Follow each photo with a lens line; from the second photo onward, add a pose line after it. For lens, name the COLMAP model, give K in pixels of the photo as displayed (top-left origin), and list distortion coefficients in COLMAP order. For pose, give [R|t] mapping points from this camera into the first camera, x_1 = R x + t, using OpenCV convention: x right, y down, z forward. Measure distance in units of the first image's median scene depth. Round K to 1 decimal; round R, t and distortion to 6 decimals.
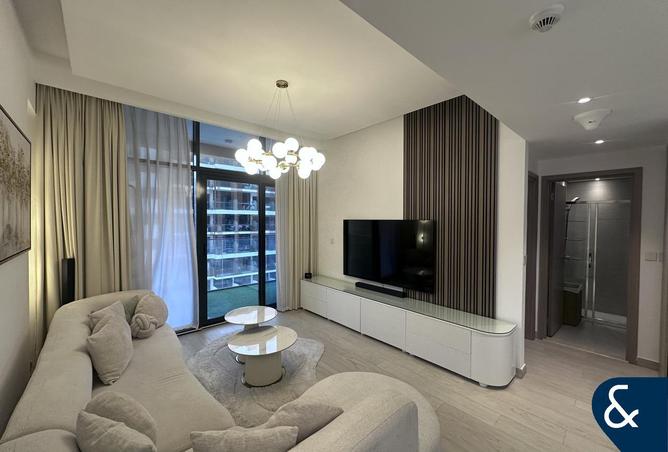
lens RADIAL K [[266.9, 0, 337.2], [0, 266.9, 226.4], [0, 0, 1]] dist [0.000108, -0.000347]
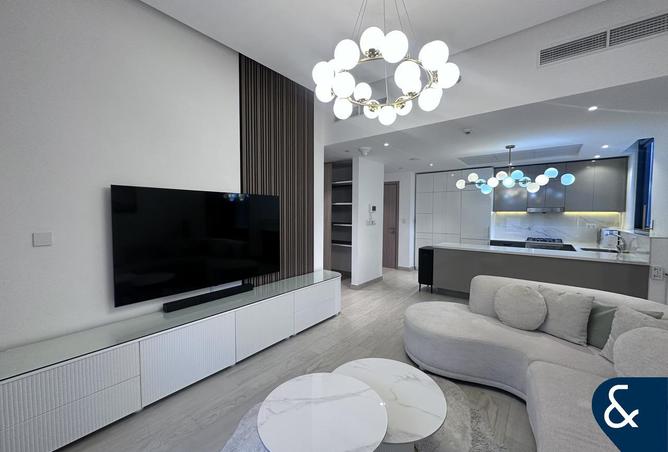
lens RADIAL K [[266.9, 0, 334.3], [0, 266.9, 224.2], [0, 0, 1]] dist [0.000108, -0.000347]
pose [[-0.170350, -0.051142, 0.984055, -0.629355], [0.008516, 0.998539, 0.053369, 0.024275], [-0.985347, 0.017472, -0.169666, 0.934005]]
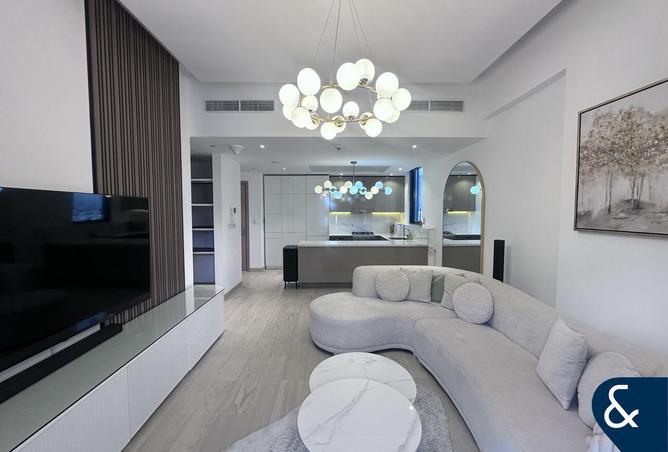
lens RADIAL K [[266.9, 0, 335.1], [0, 266.9, 225.2], [0, 0, 1]] dist [0.000108, -0.000347]
pose [[-0.758380, -0.044888, 0.650266, -0.495610], [0.002158, 0.997448, 0.071371, -0.002319], [-0.651809, 0.055529, -0.756347, 1.181201]]
